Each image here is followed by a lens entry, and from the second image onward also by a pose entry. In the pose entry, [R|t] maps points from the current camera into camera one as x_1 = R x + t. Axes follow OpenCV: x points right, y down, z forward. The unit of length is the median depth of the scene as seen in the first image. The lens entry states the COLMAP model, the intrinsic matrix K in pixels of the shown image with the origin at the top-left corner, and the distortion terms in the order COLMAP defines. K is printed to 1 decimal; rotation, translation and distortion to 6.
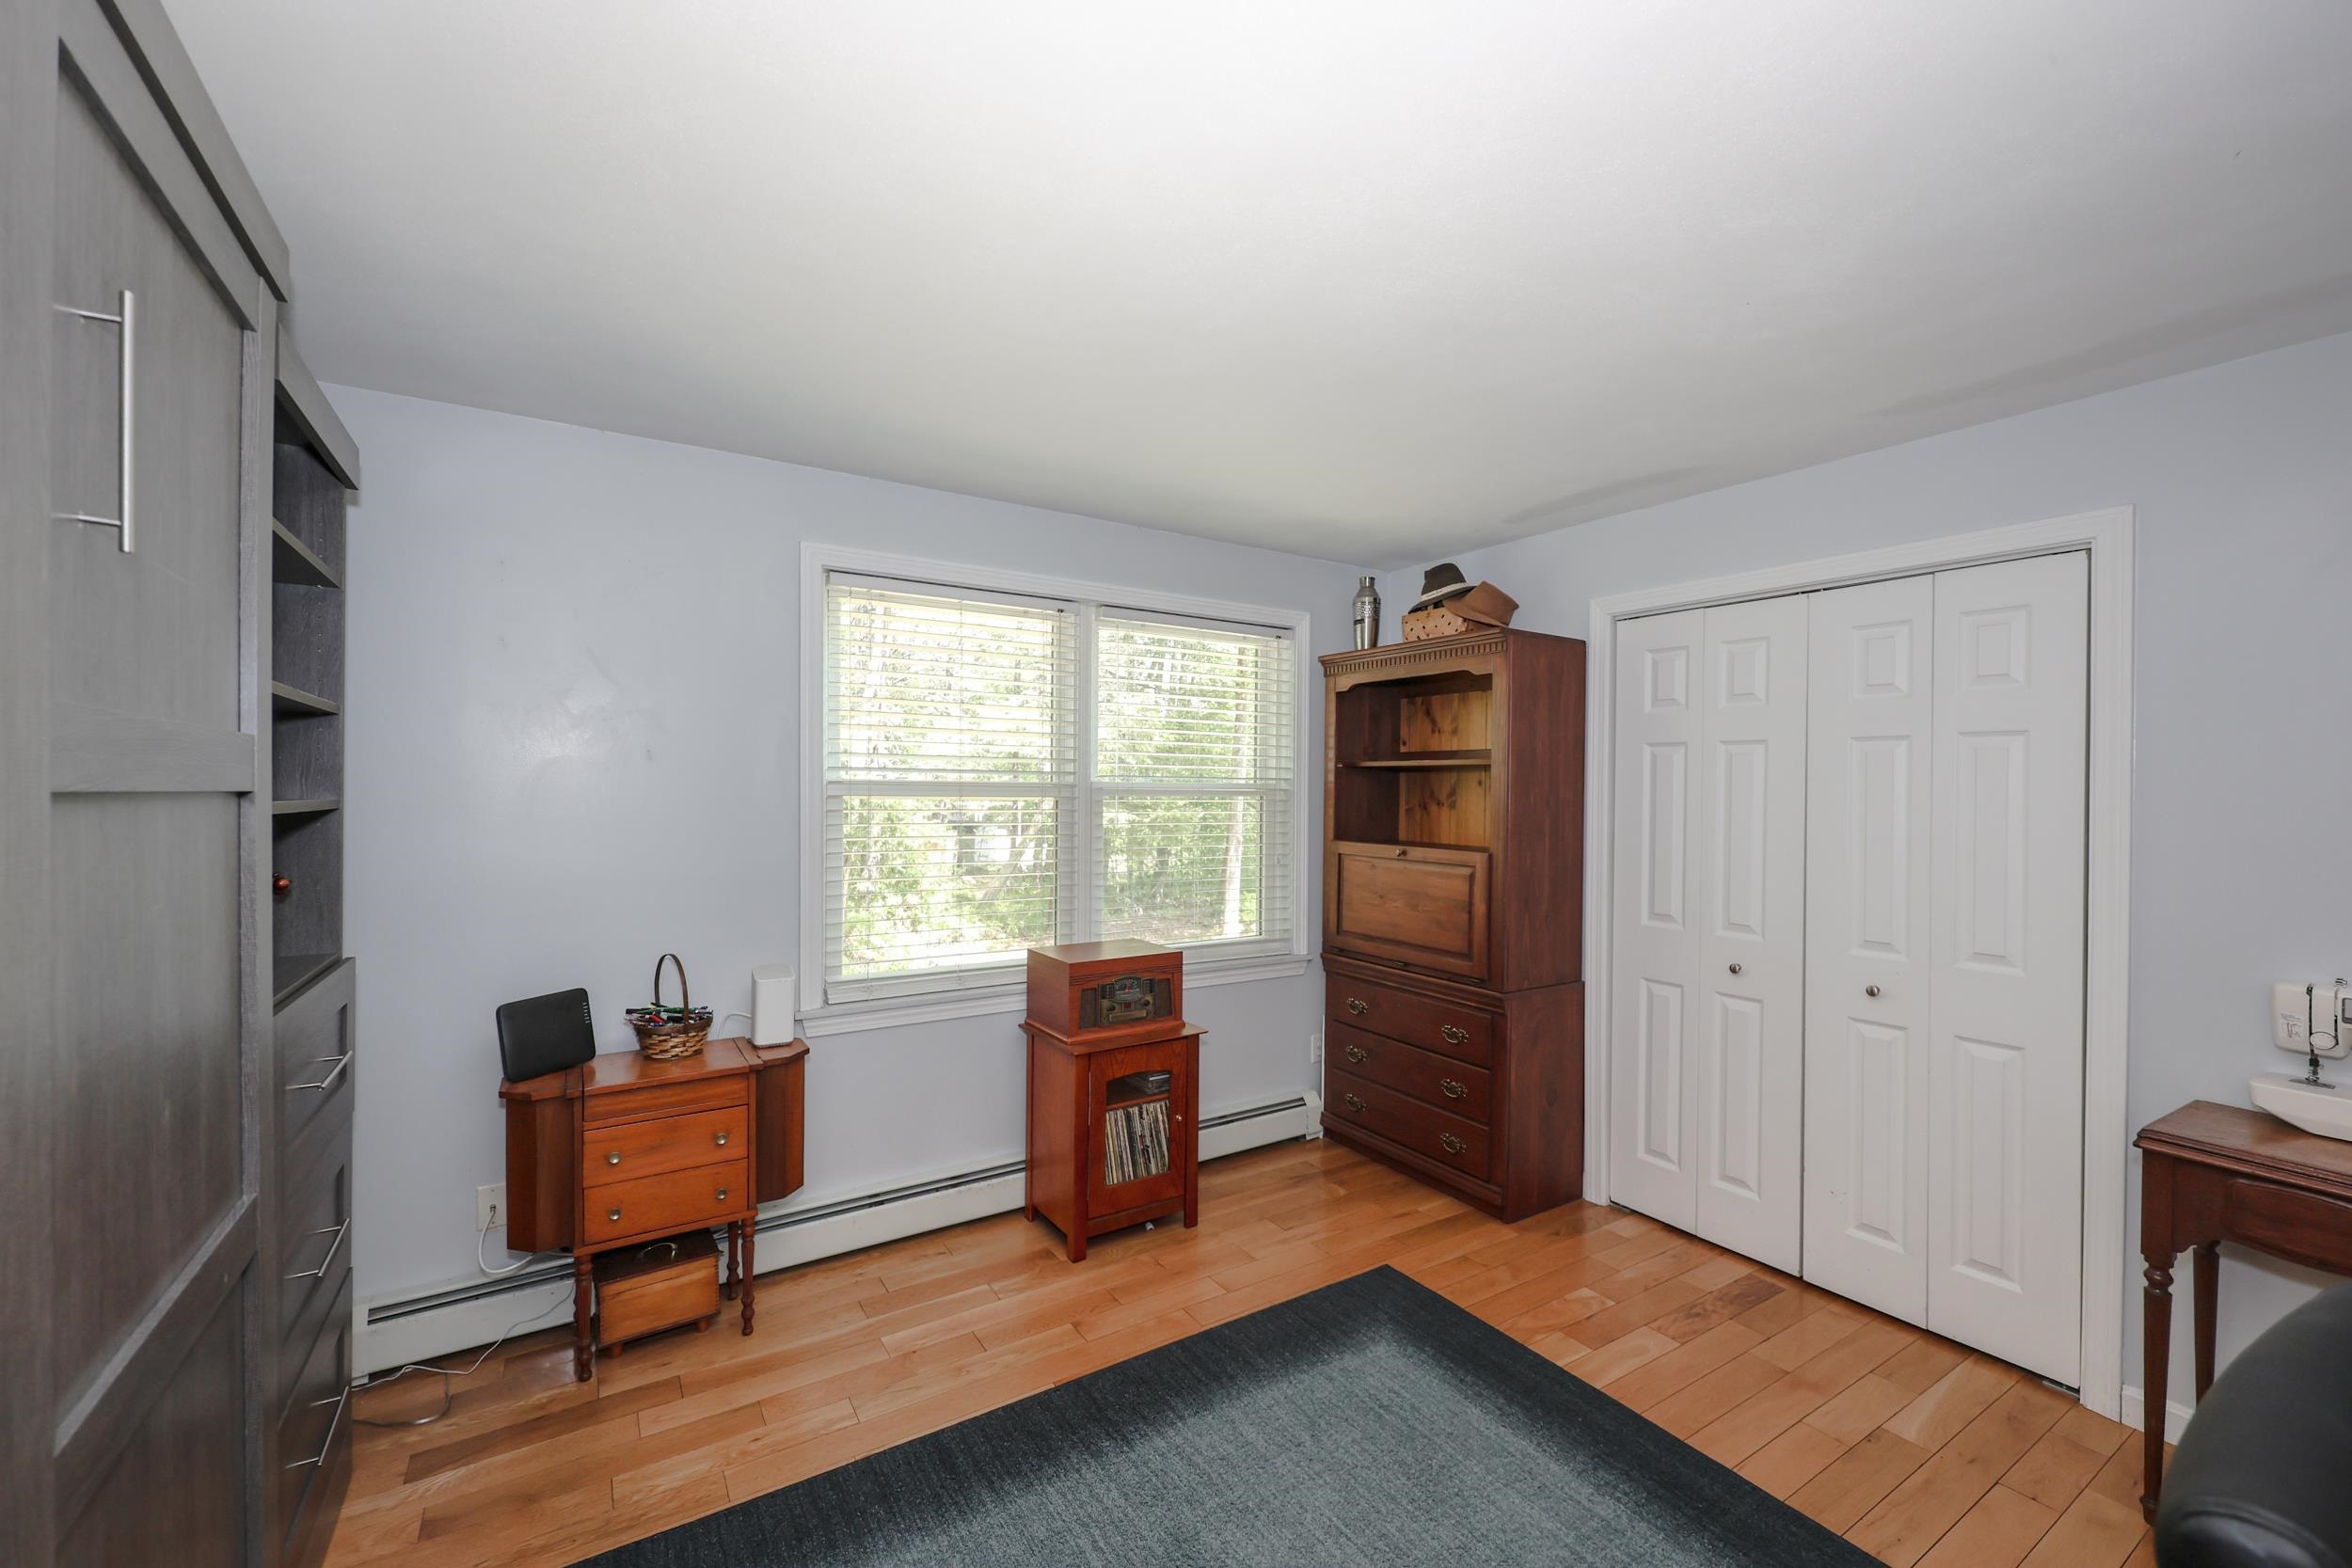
lens RADIAL K [[960.3, 0, 1166.0], [0, 960.3, 789.6], [0, 0, 1]] dist [0.002003, -0.000118]
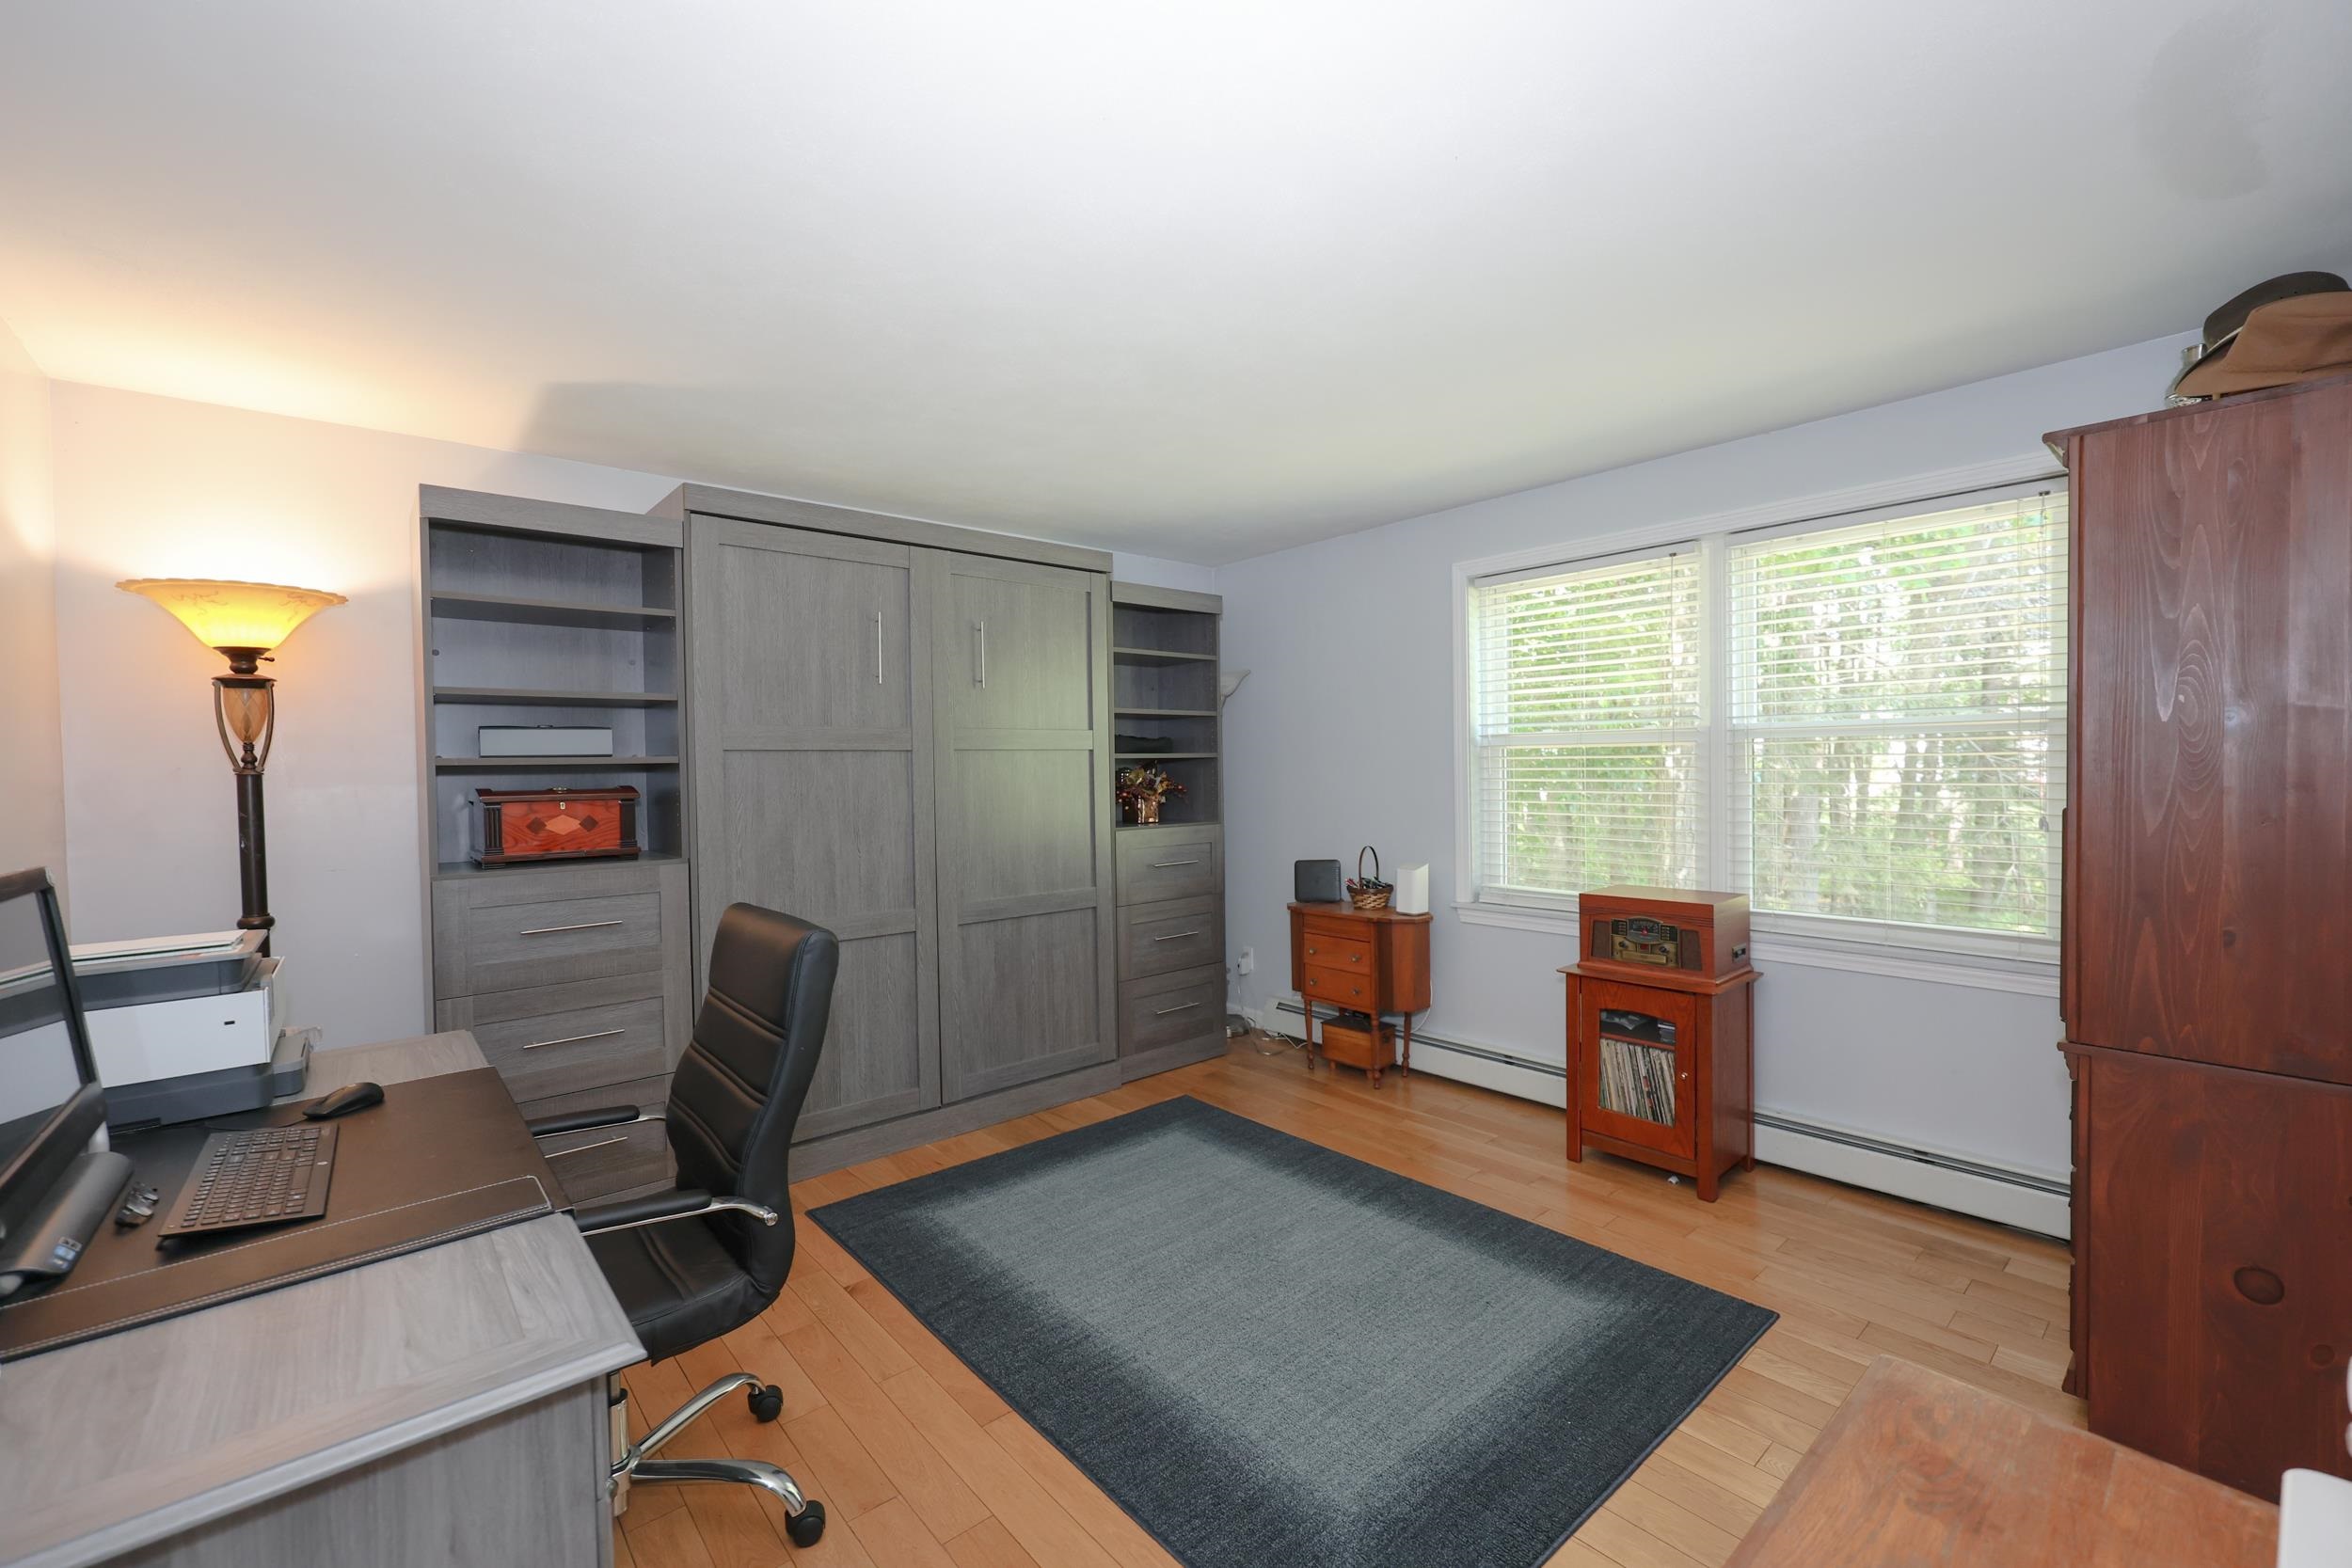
lens RADIAL K [[960.3, 0, 1162.5], [0, 960.3, 791.8], [0, 0, 1]] dist [0.002003, -0.000118]
pose [[0.157943, 0.025237, -0.987126, 0.892016], [0.018089, 0.999432, 0.028446, 0.026259], [0.987282, -0.022349, 0.157397, 0.361438]]
